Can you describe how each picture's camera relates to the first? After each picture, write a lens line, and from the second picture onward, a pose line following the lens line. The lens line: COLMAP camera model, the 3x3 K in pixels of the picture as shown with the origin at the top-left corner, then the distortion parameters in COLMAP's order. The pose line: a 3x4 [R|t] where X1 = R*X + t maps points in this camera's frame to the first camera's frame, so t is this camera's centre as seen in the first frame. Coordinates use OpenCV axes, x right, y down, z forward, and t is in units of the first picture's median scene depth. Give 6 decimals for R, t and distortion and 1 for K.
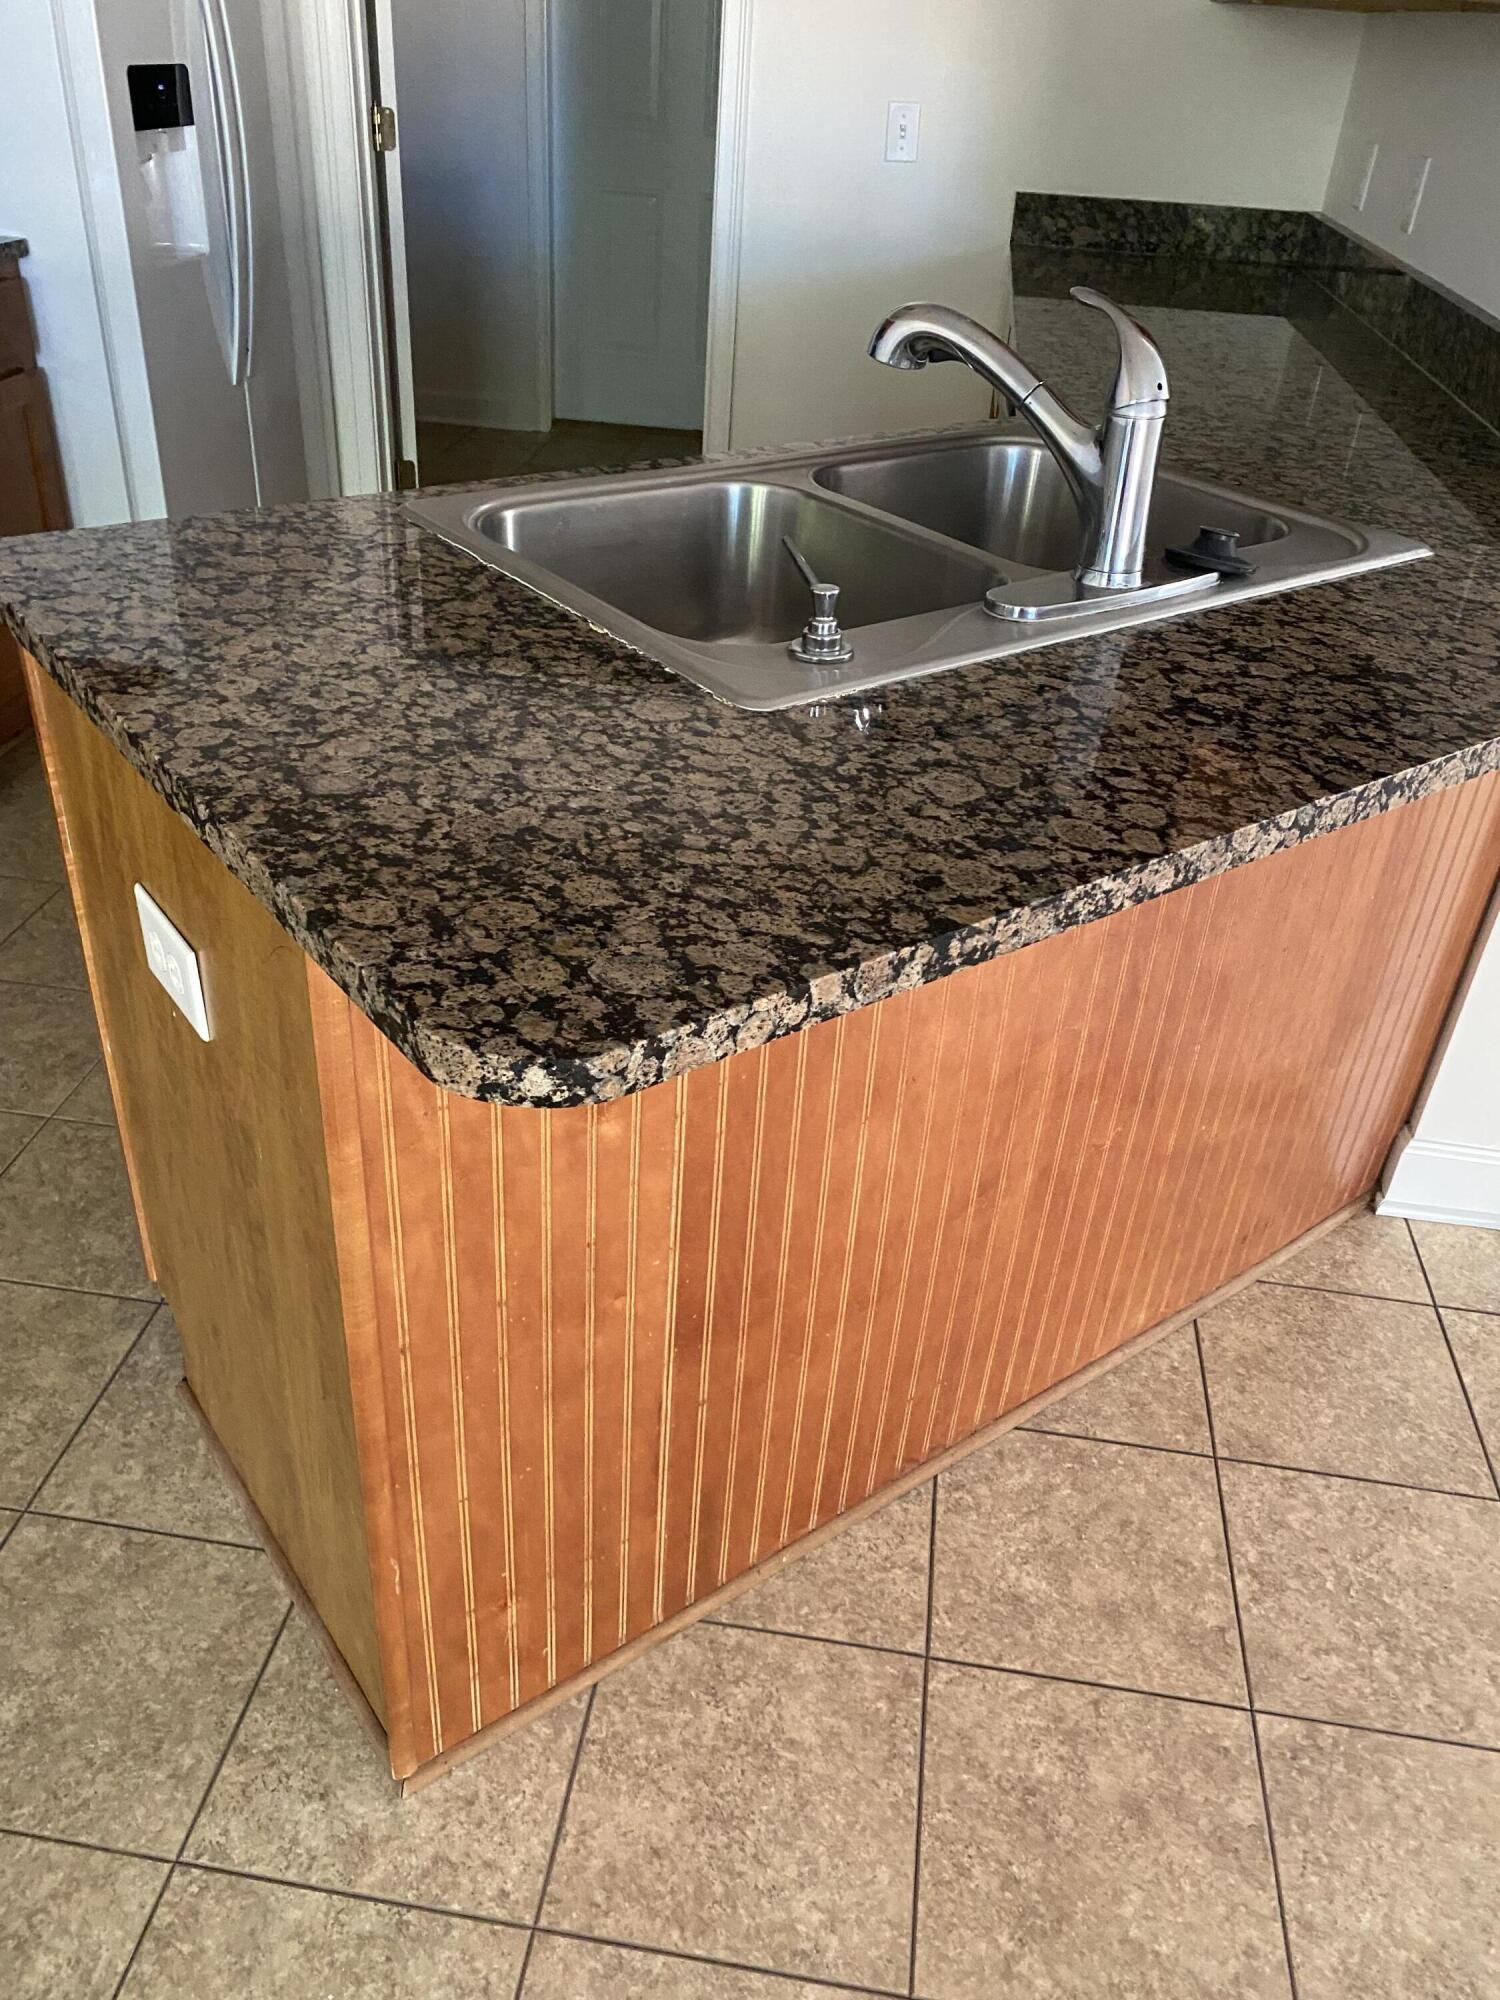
lens RADIAL K [[1531.3, 0, 727.2], [0, 1531.3, 1016.1], [0, 0, 1]] dist [0.027765, -0.035932]
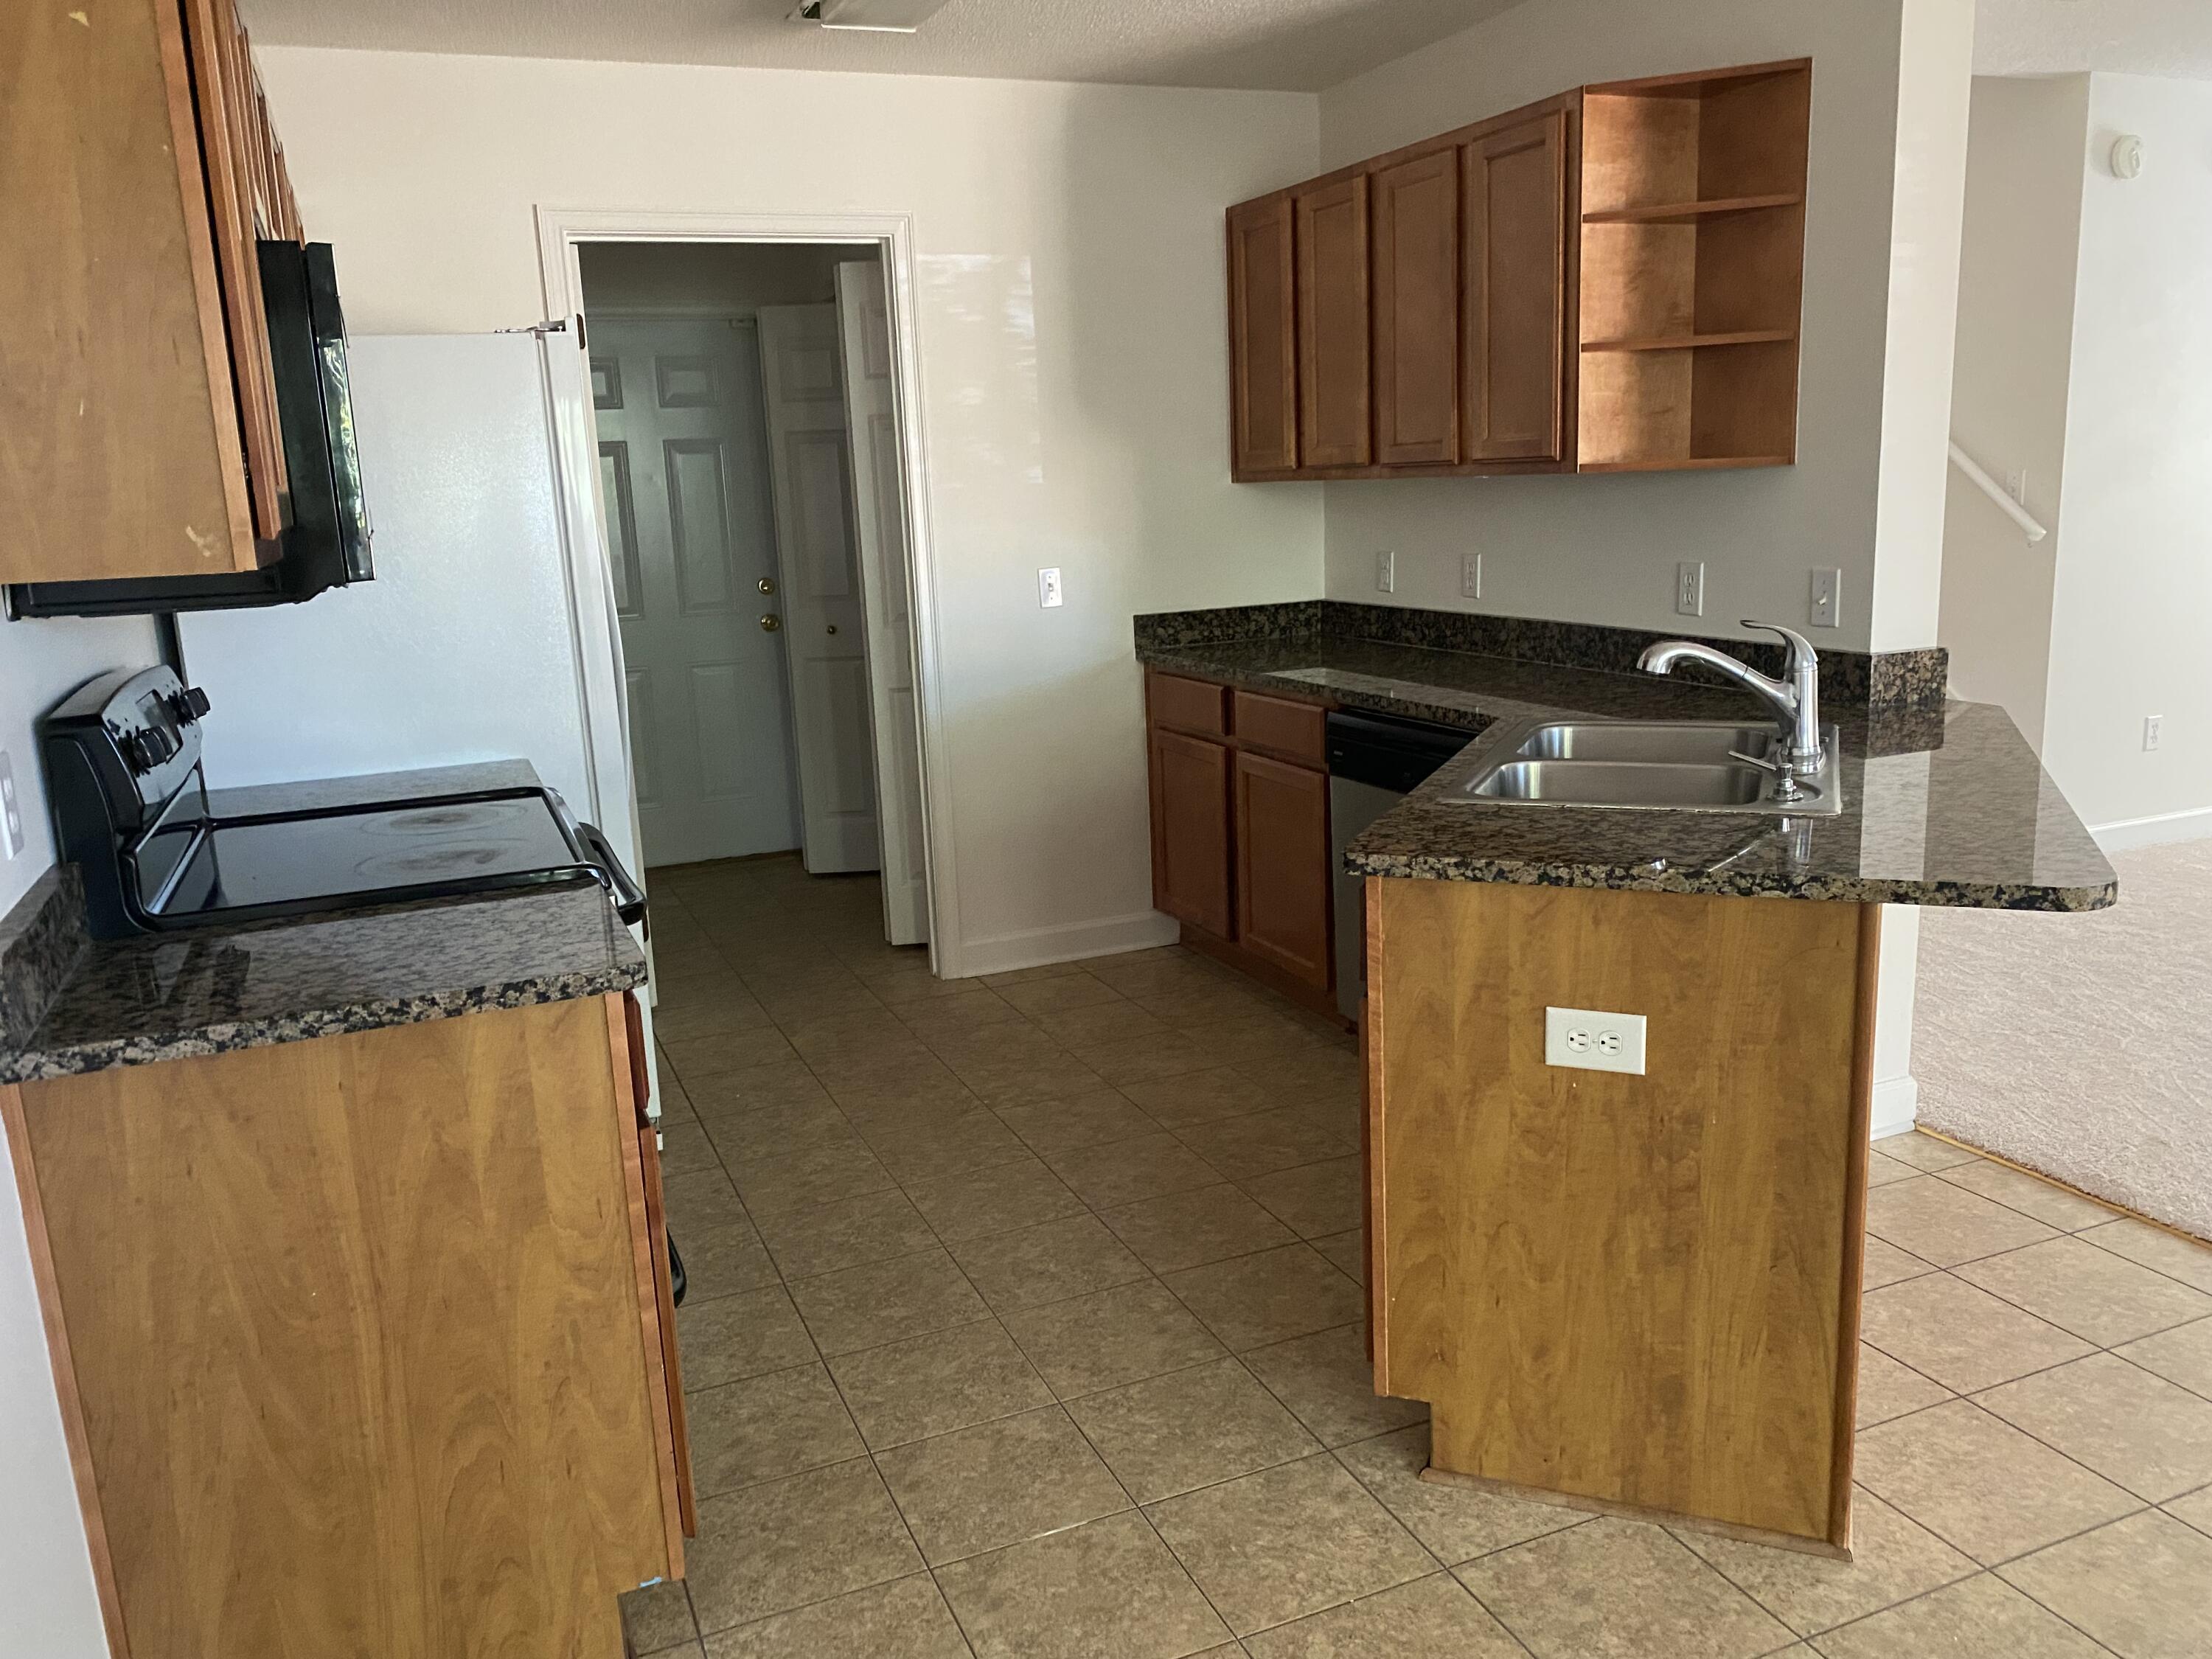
lens RADIAL K [[1693.6, 0, 1098.0], [0, 1693.6, 846.2], [0, 0, 1]] dist [0.027765, -0.035932]
pose [[0.850644, -0.198321, 0.486903, -1.624443], [0.358112, 0.896621, -0.260436, 0.060265], [-0.384917, 0.395904, 0.833726, -0.396875]]
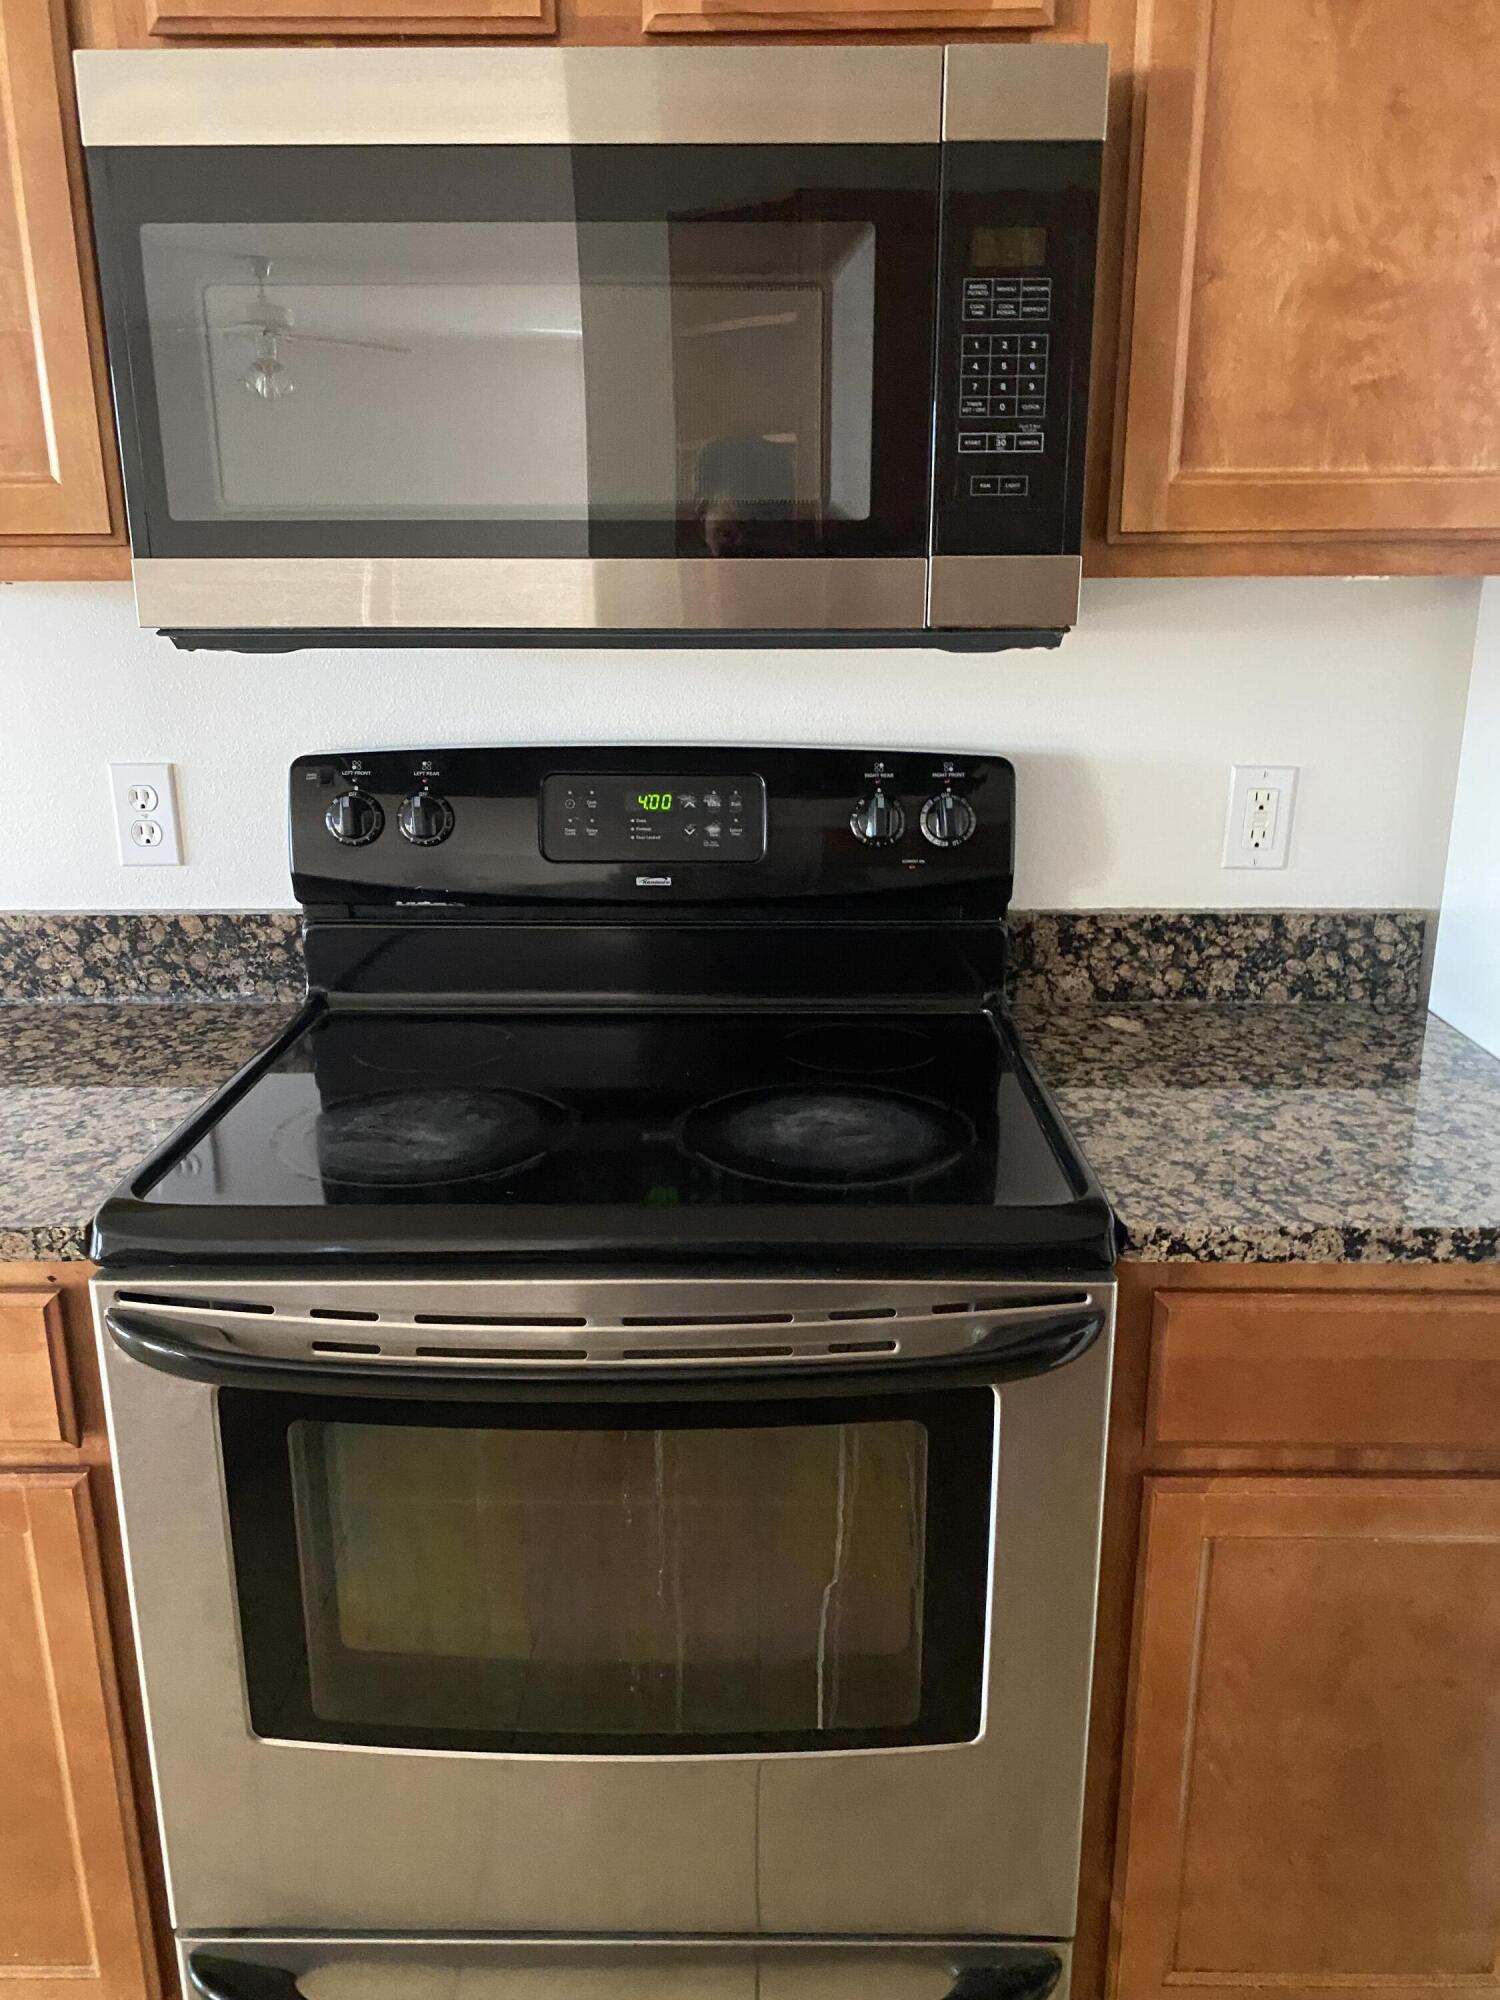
lens RADIAL K [[1531.3, 0, 757.0], [0, 1531.3, 1011.7], [0, 0, 1]] dist [0.027765, -0.035932]
pose [[0.149008, 0.225519, -0.962776, -0.251309], [-0.532523, 0.838698, 0.114037, -1.030337], [0.833196, 0.495708, 0.245067, 1.458769]]
